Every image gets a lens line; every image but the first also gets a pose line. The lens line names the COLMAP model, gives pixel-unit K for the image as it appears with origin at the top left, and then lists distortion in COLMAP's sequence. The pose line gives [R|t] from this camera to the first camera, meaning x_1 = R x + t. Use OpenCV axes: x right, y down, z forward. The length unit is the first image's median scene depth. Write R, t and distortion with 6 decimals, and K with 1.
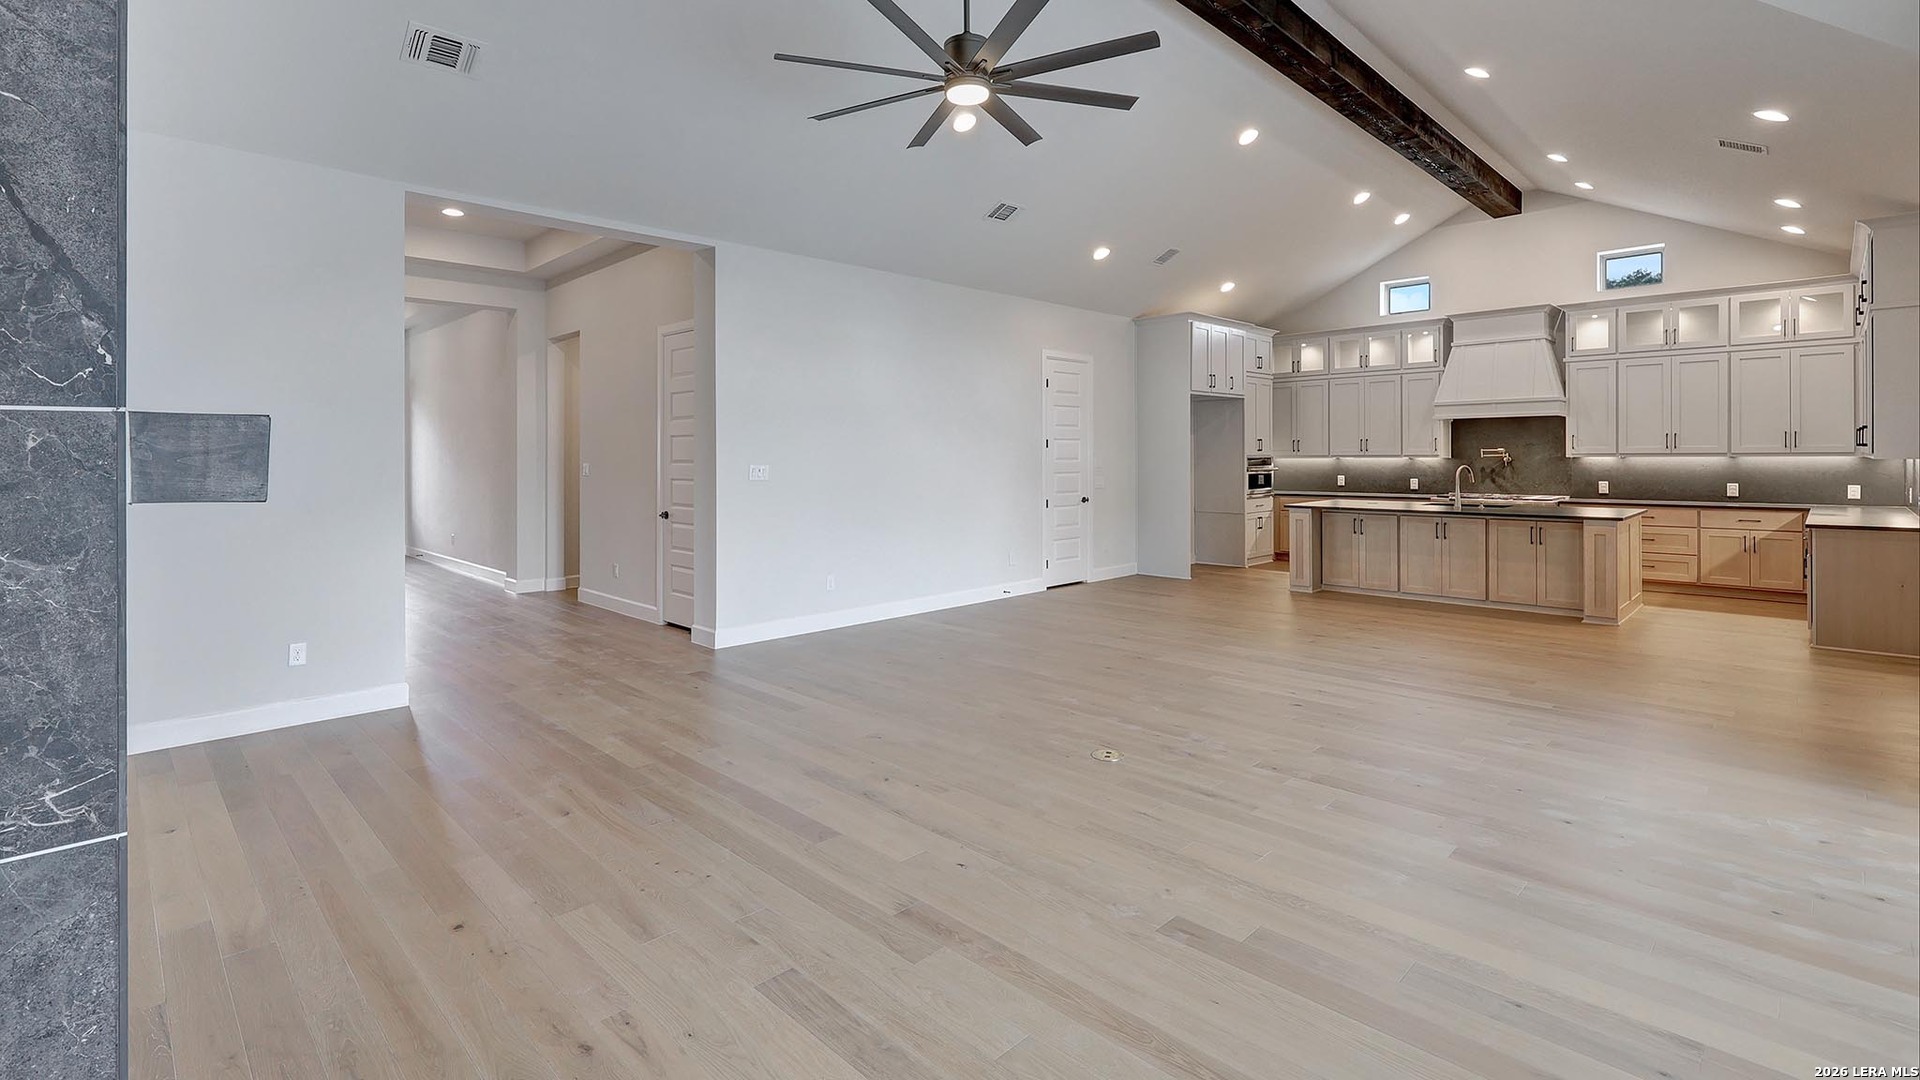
lens RADIAL K [[870.7, 0, 960.3], [0, 870.7, 451.1], [0, 0, 1]] dist [-0.001541, -0.000219]
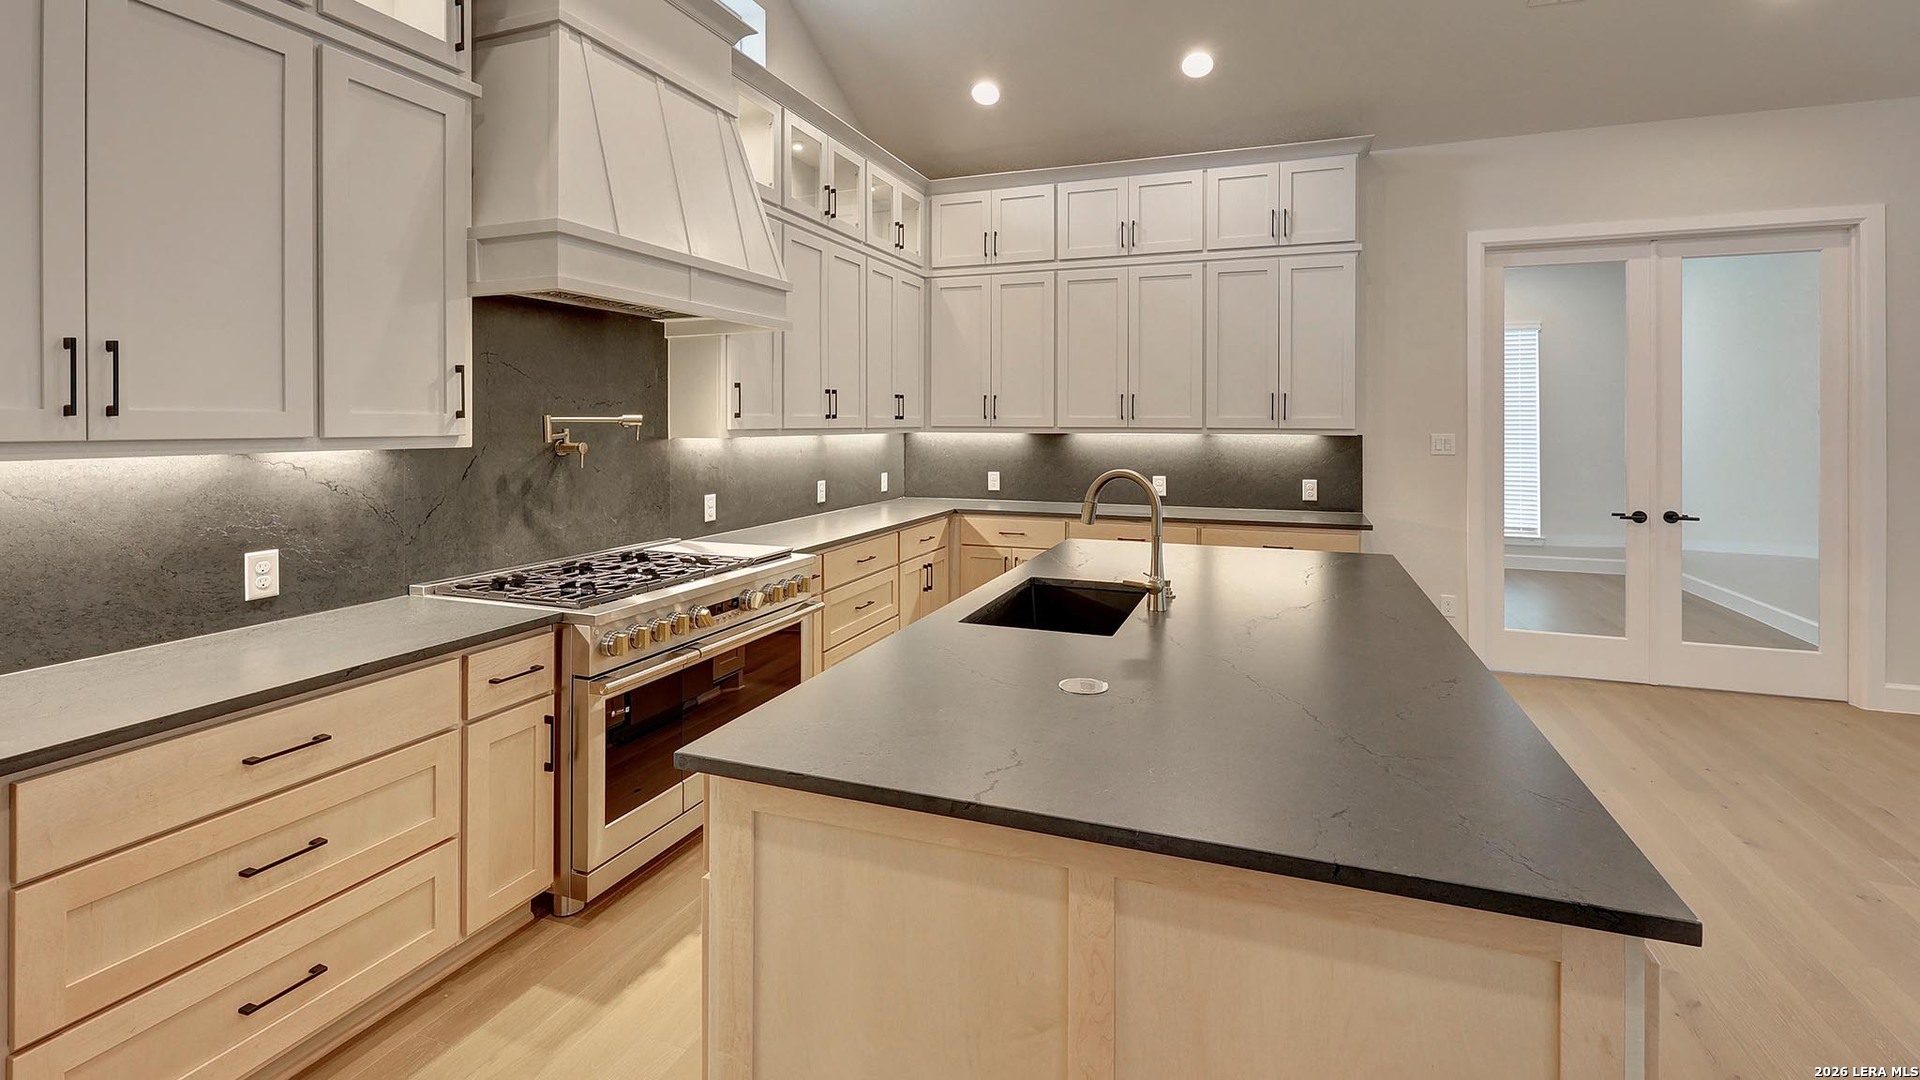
lens RADIAL K [[852.4, 0, 962.4], [0, 852.4, 425.5], [0, 0, 1]] dist [0.001549, 0.000151]
pose [[-0.415036, 0.001616, 0.909804, 0.290362], [-0.001177, 0.999997, -0.002313, 0.001850], [-0.909804, -0.002030, -0.415033, 1.029728]]
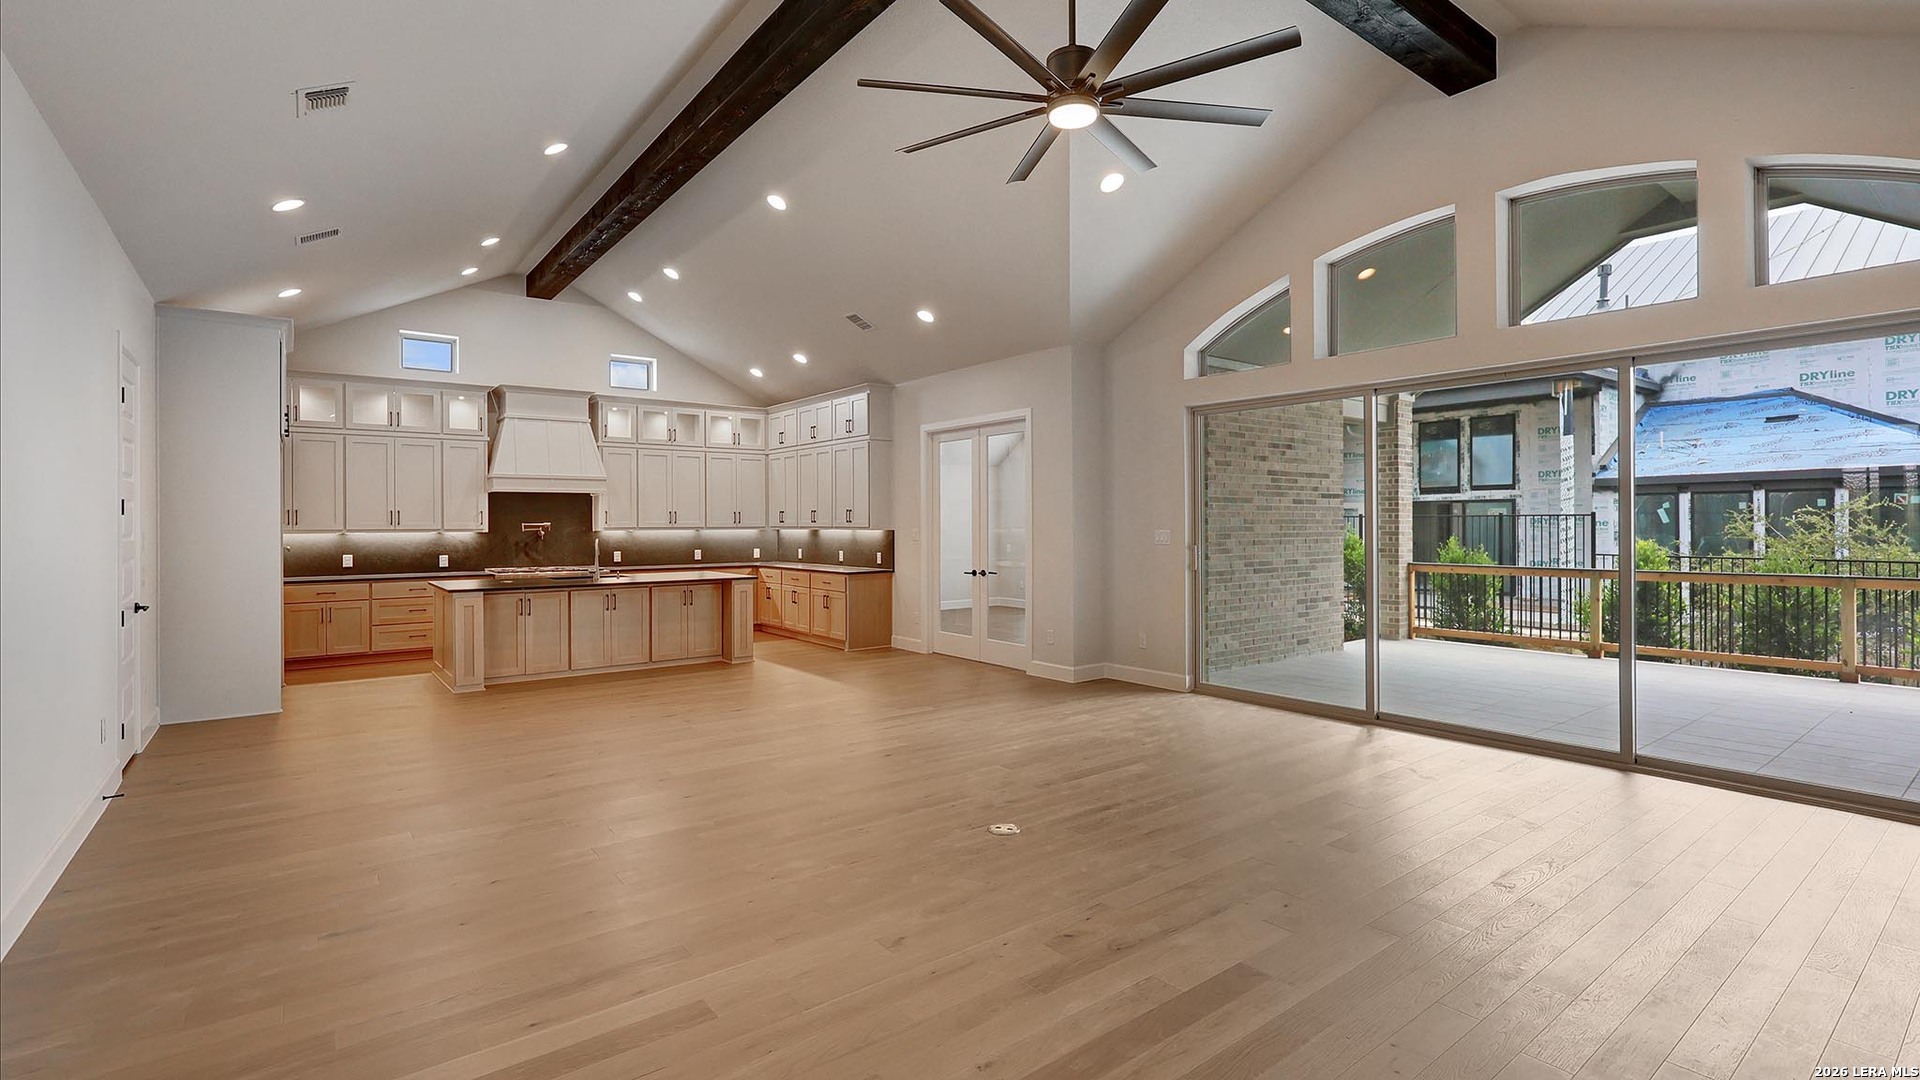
lens RADIAL K [[866.7, 0, 961.9], [0, 866.7, 509.0], [0, 0, 1]] dist [-0.000017, -0.000133]
pose [[0.122081, 0.022431, 0.992267, -0.343069], [0.000569, 0.999743, -0.022670, 0.004532], [-0.992520, 0.003332, 0.122037, 0.390611]]
